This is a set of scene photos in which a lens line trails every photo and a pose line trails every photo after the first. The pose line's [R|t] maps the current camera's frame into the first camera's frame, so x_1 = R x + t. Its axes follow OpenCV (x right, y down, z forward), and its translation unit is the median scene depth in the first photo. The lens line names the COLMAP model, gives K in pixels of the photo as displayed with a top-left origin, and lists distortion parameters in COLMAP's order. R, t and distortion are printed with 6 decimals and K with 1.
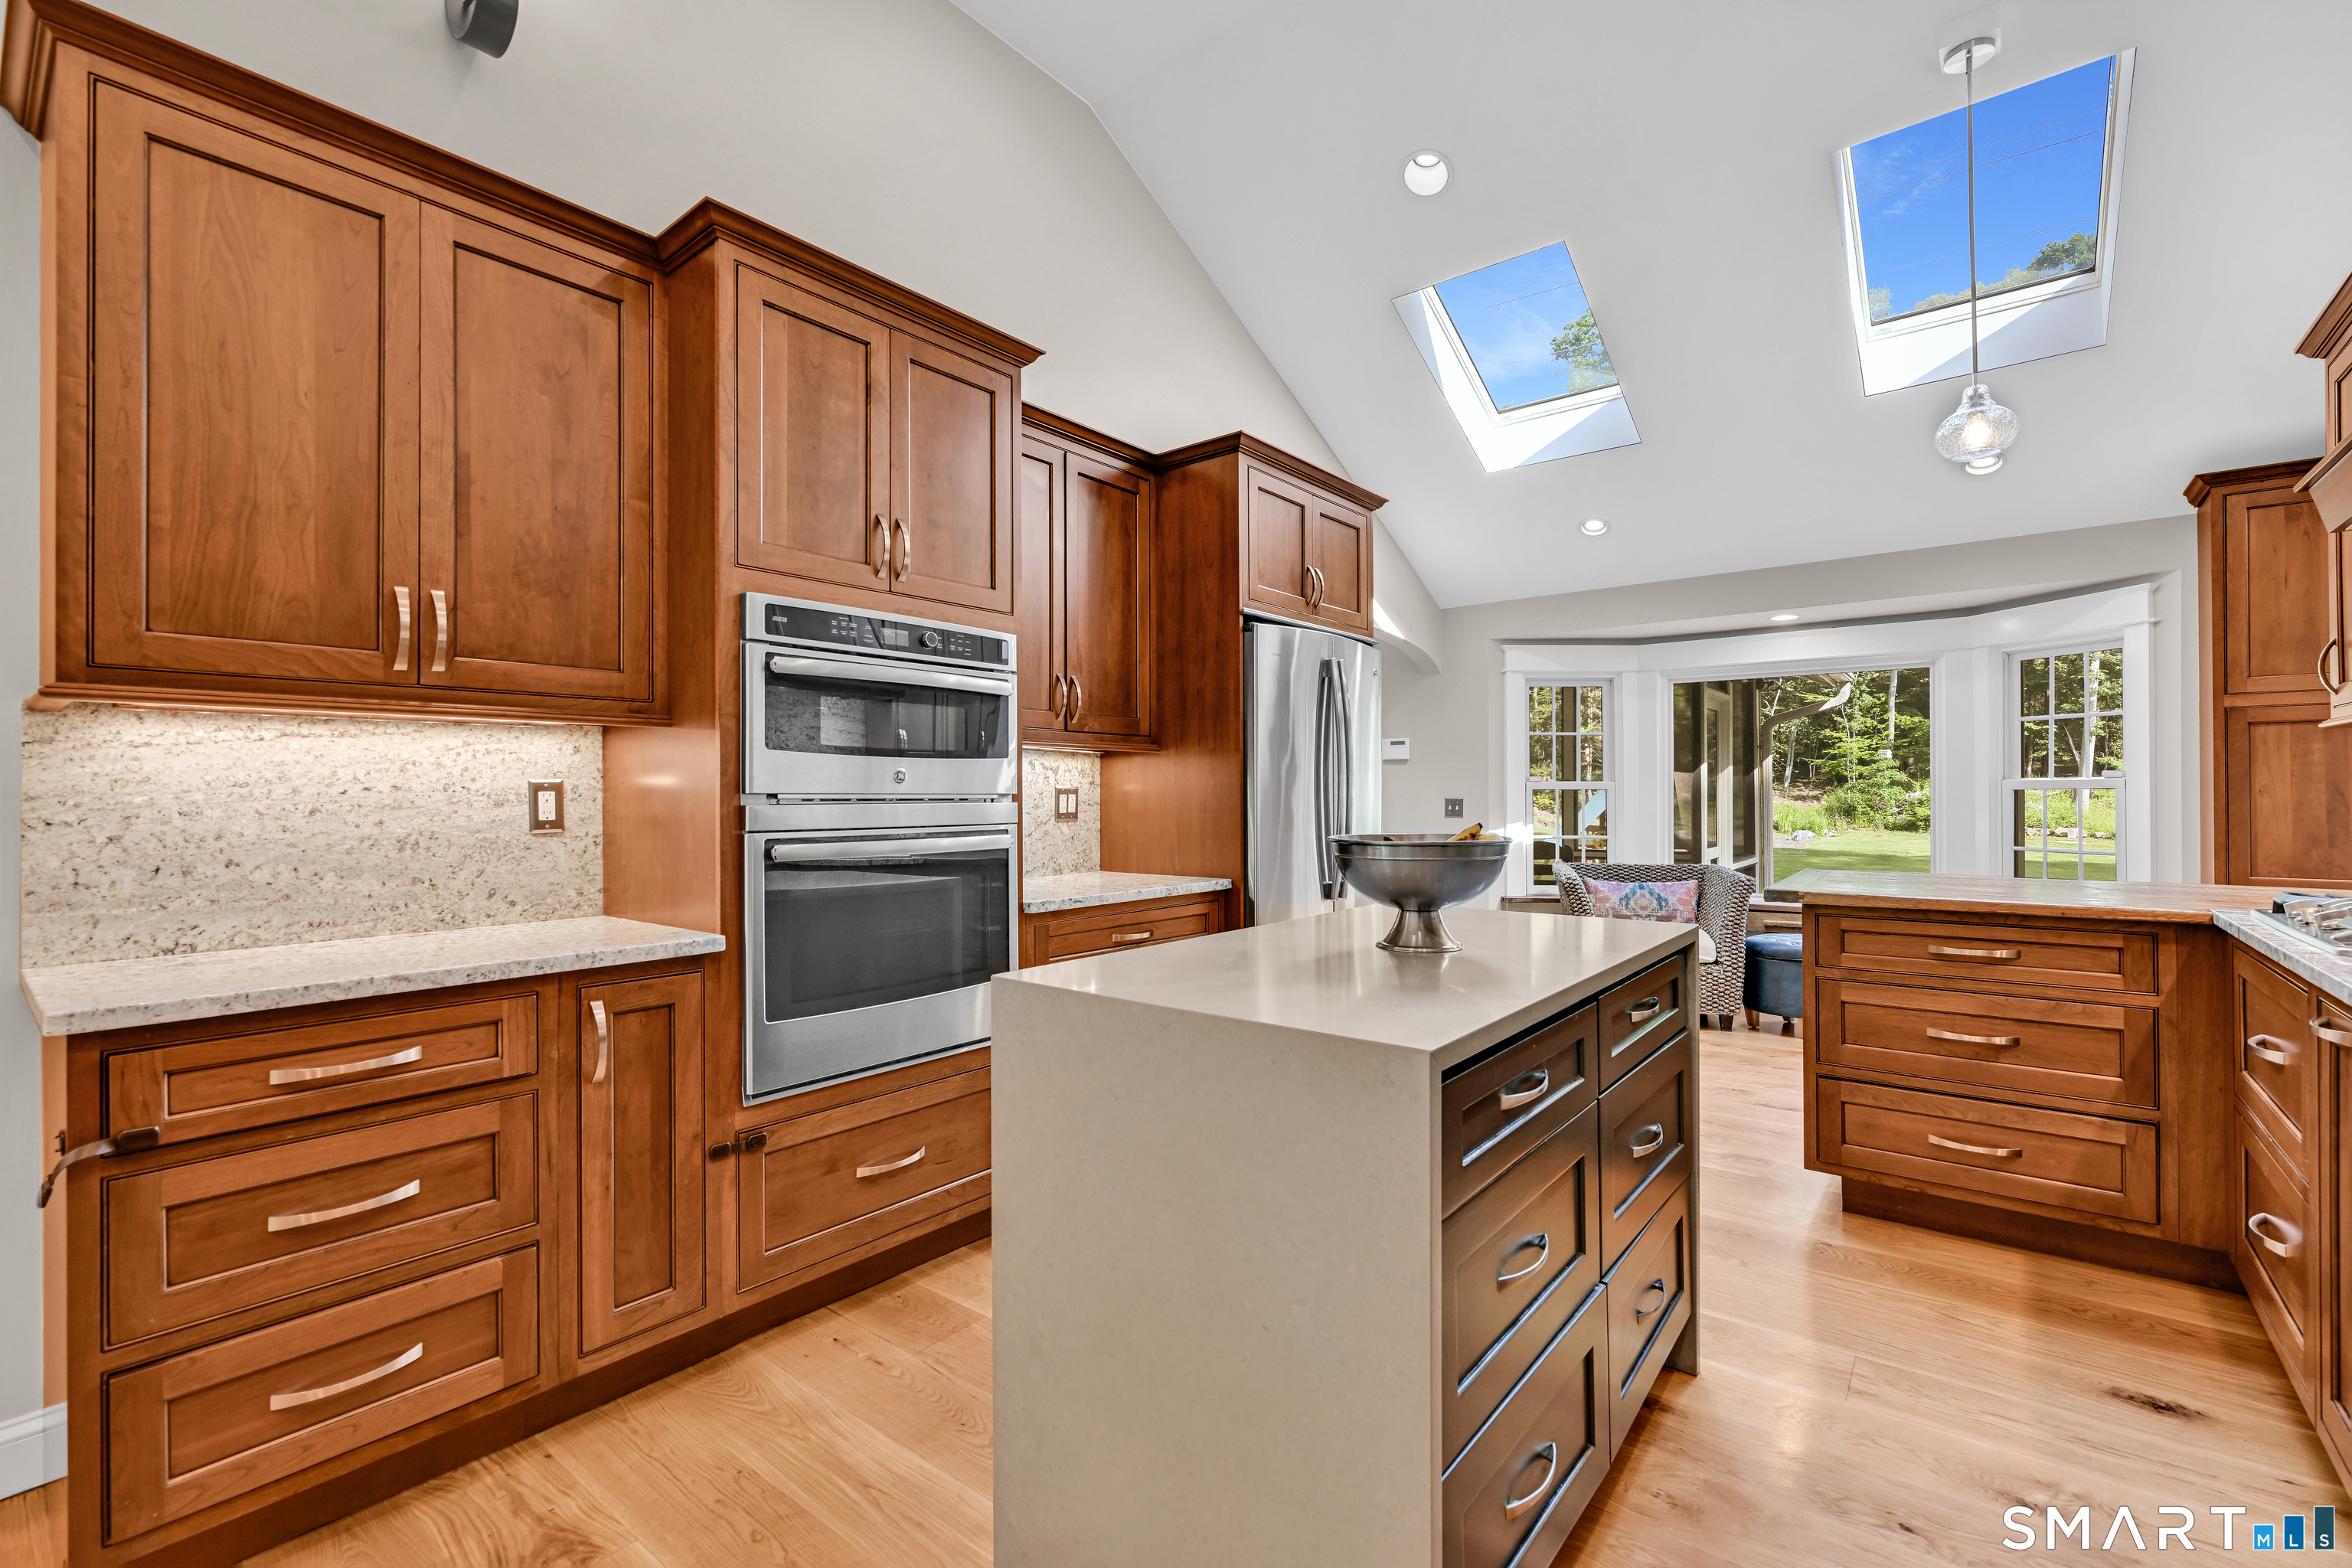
lens RADIAL K [[1018.0, 0, 1173.1], [0, 1018.0, 789.5], [0, 0, 1]] dist [-0.004620, 0.000588]
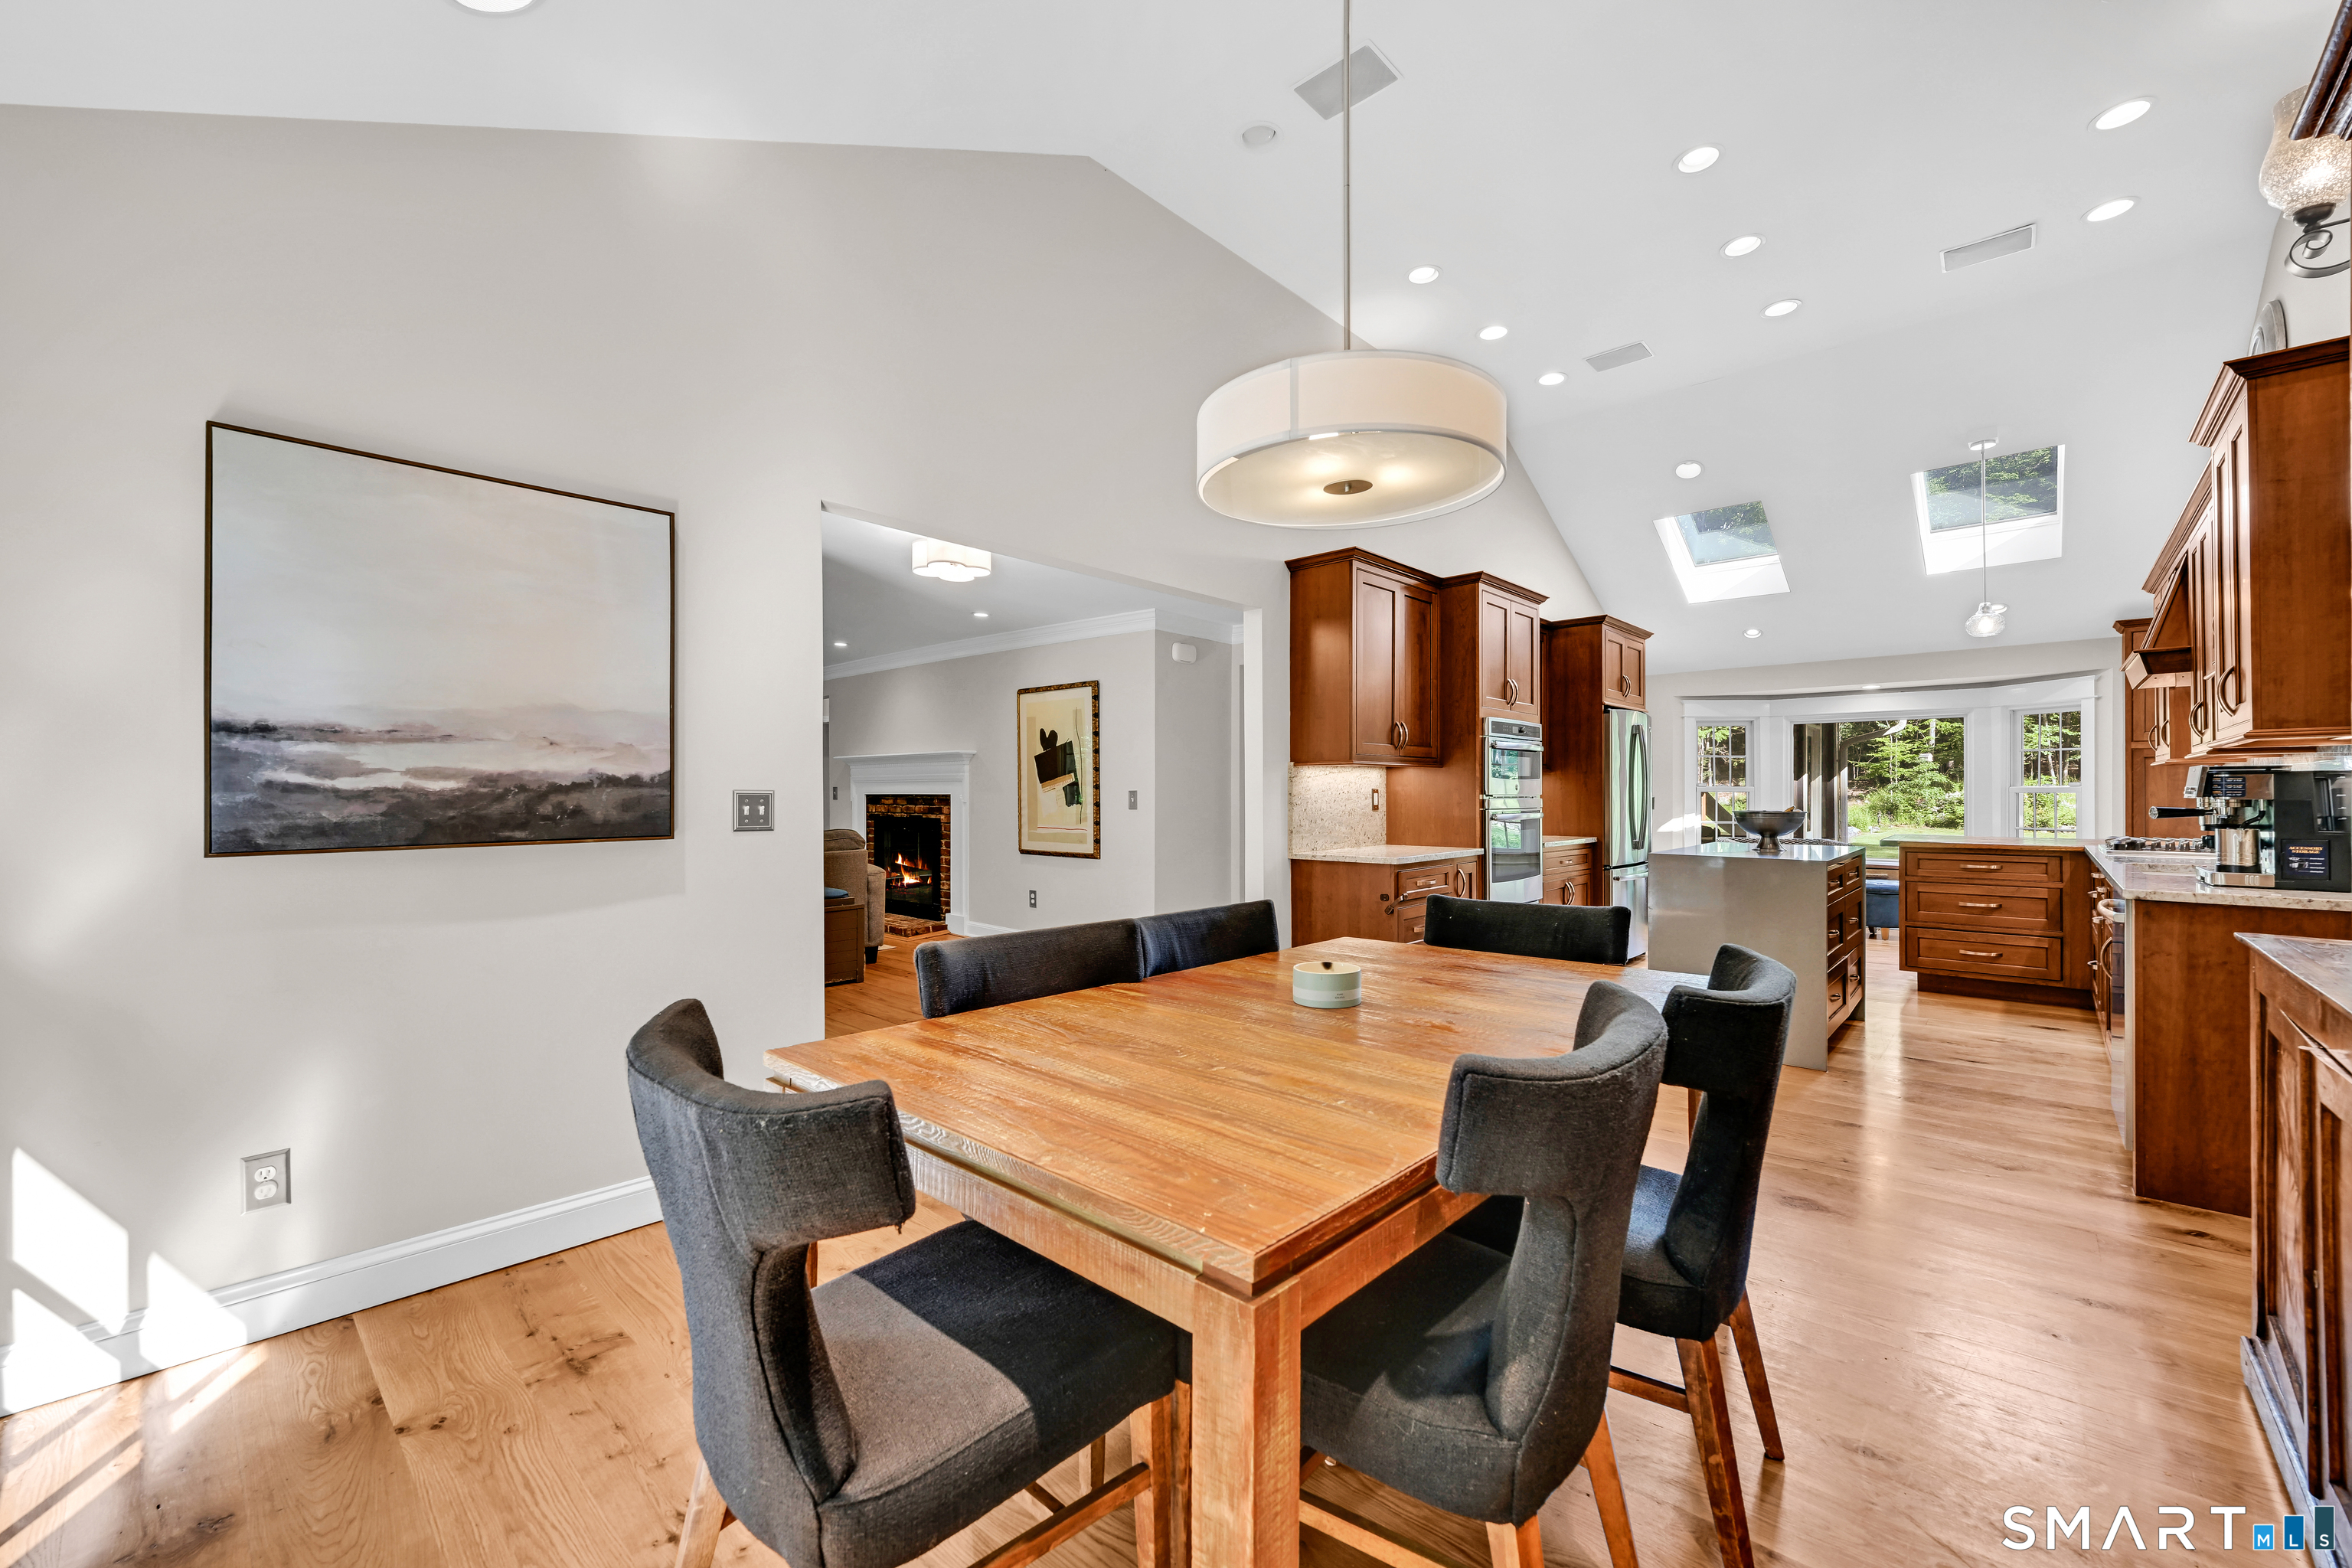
lens RADIAL K [[937.8, 0, 1187.1], [0, 937.8, 790.2], [0, 0, 1]] dist [-0.004184, 0.000180]
pose [[0.998421, 0.003166, -0.056089, -0.914506], [-0.002997, 0.999991, 0.003100, -0.010321], [0.056099, -0.002927, 0.998421, -1.253362]]
